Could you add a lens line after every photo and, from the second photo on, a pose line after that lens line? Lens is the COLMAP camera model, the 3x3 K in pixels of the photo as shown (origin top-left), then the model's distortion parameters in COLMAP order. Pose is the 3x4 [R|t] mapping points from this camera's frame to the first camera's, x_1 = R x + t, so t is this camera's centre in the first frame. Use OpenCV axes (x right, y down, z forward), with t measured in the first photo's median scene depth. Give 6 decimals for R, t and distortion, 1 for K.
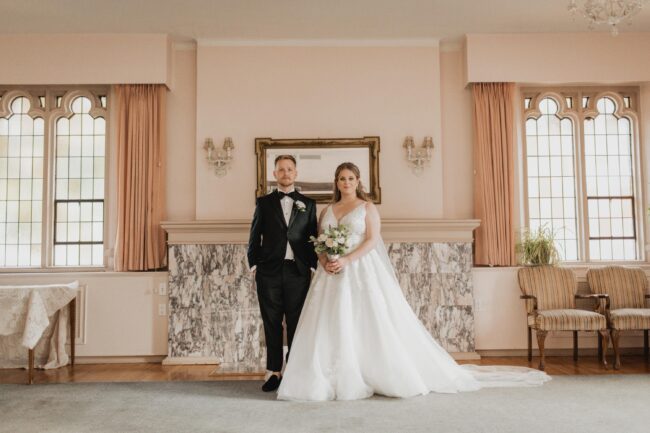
lens RADIAL K [[656.2, 0, 325.0], [0, 656.2, 216.5], [0, 0, 1]] dist [0.001966, 0.006743]
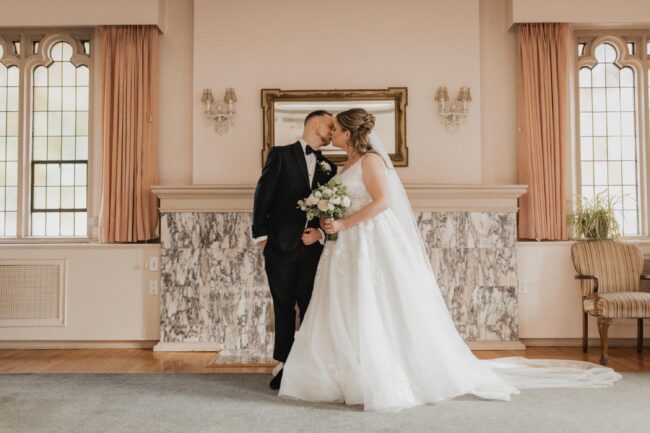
lens RADIAL K [[602.0, 0, 303.4], [0, 602.0, 216.5], [0, 0, 1]] dist [0.002832, -0.002483]
pose [[0.999548, 0.006334, -0.029372, -0.028035], [-0.005323, 0.999395, 0.034369, 0.019928], [0.029572, -0.034197, 0.998978, 0.215817]]
